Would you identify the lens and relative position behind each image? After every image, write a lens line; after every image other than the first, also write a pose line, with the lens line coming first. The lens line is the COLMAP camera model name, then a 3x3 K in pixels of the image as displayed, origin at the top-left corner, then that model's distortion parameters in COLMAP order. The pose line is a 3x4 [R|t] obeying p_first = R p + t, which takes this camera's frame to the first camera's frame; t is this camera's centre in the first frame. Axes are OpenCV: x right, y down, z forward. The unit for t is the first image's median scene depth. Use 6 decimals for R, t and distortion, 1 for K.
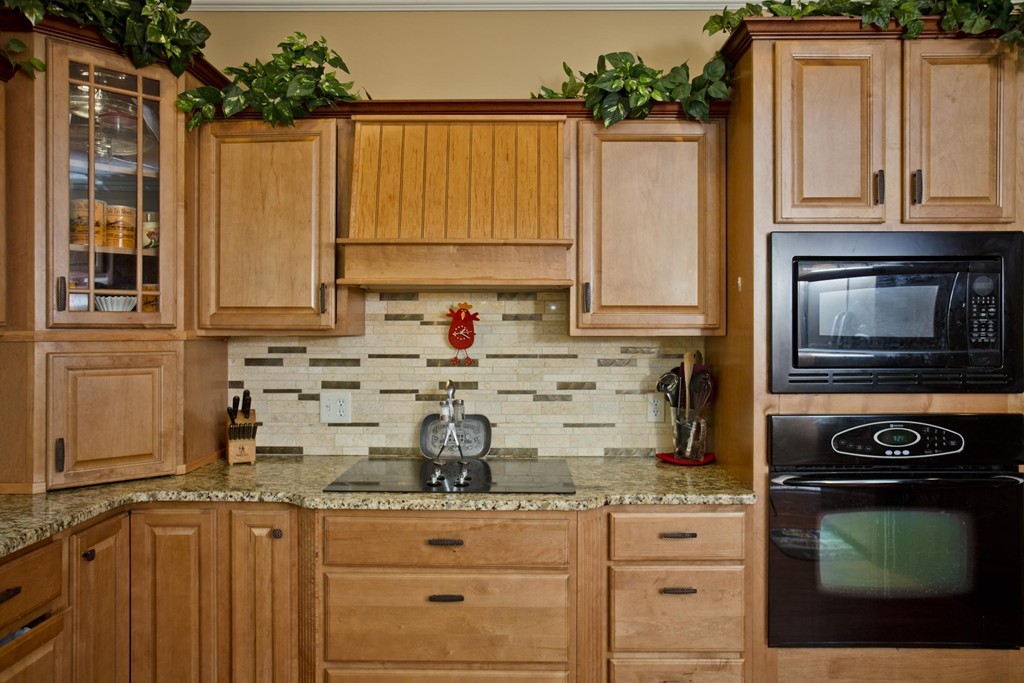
lens RADIAL K [[741.4, 0, 514.2], [0, 741.4, 330.2], [0, 0, 1]] dist [-0.048289, 0.074981]
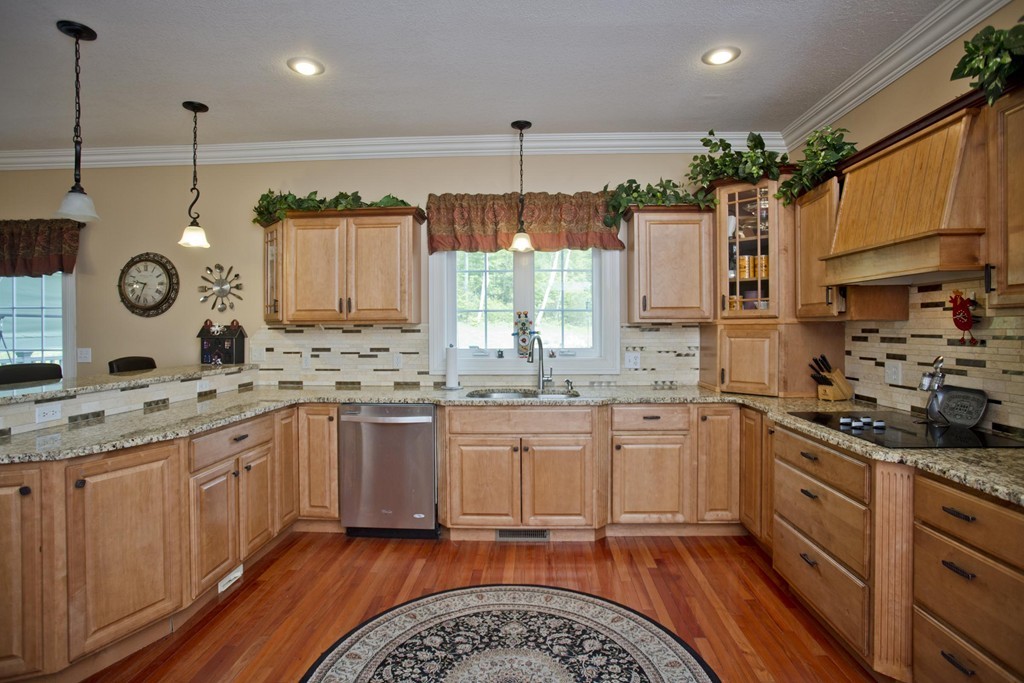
lens RADIAL K [[504.8, 0, 517.3], [0, 504.8, 334.5], [0, 0, 1]] dist [-0.075065, 0.030988]
pose [[-0.018781, 0.012237, -0.999749, 0.782039], [0.004942, 0.999914, 0.012146, 0.021795], [0.999811, -0.004712, -0.018840, 0.370543]]
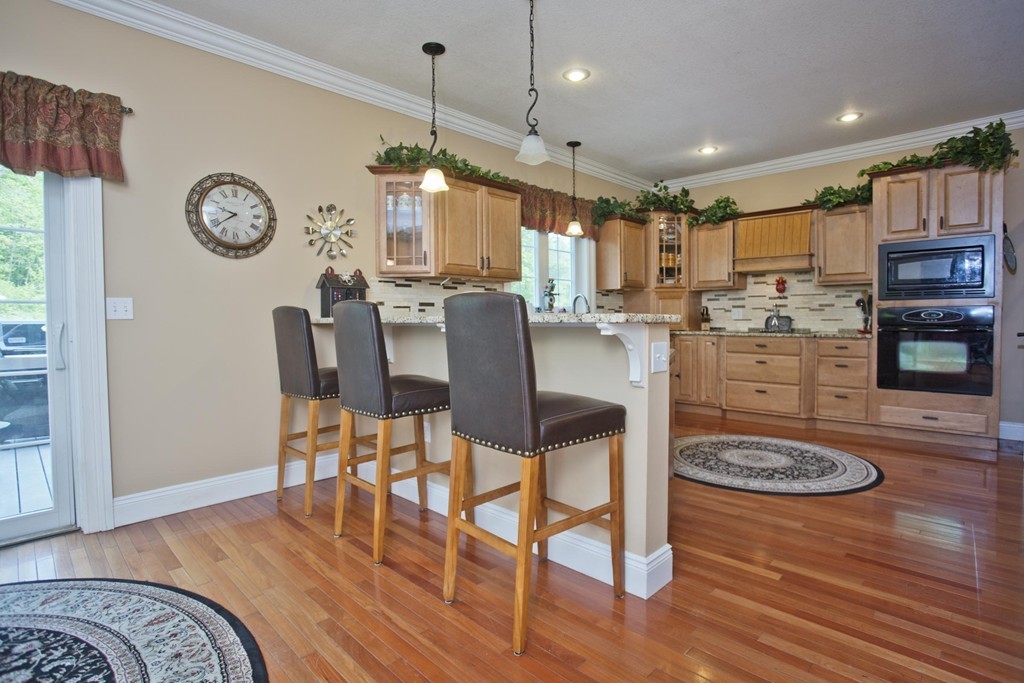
lens RADIAL K [[497.3, 0, 516.8], [0, 497.3, 331.5], [0, 0, 1]] dist [-0.077116, 0.034429]
pose [[0.724523, 0.014722, -0.689093, 0.554608], [0.007734, 0.999535, 0.029487, 0.126245], [0.689207, -0.026694, 0.724073, -1.210154]]
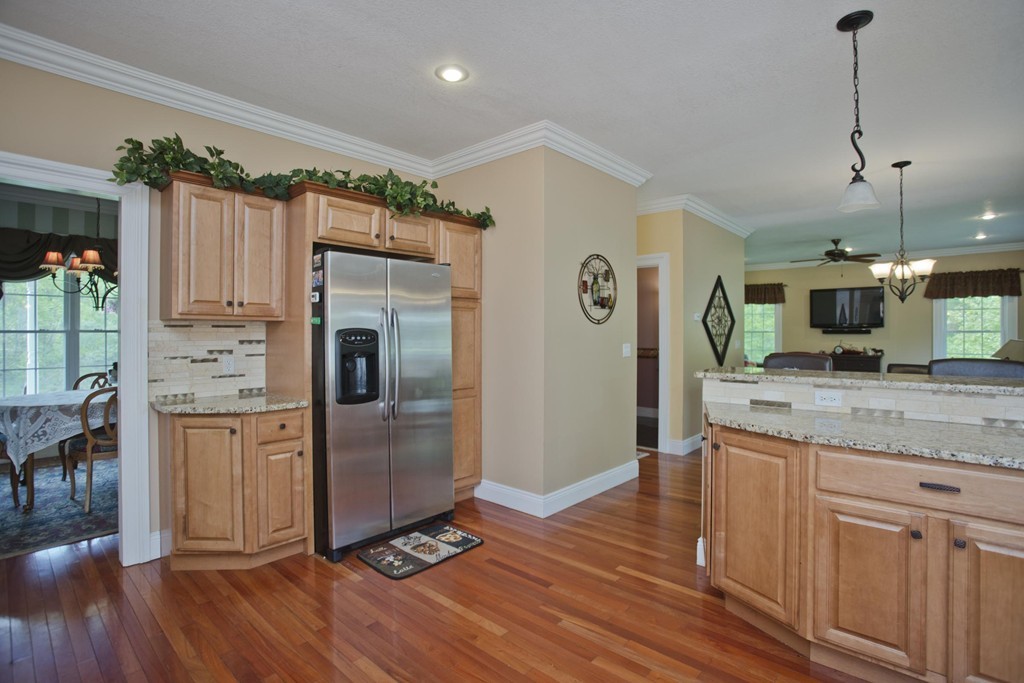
lens RADIAL K [[497.3, 0, 516.8], [0, 497.3, 331.5], [0, 0, 1]] dist [-0.077116, 0.034429]
pose [[-0.758214, 0.003233, 0.651998, -0.205783], [0.000647, 0.999991, -0.004206, 0.041795], [-0.652005, -0.002767, -0.758209, 0.617643]]
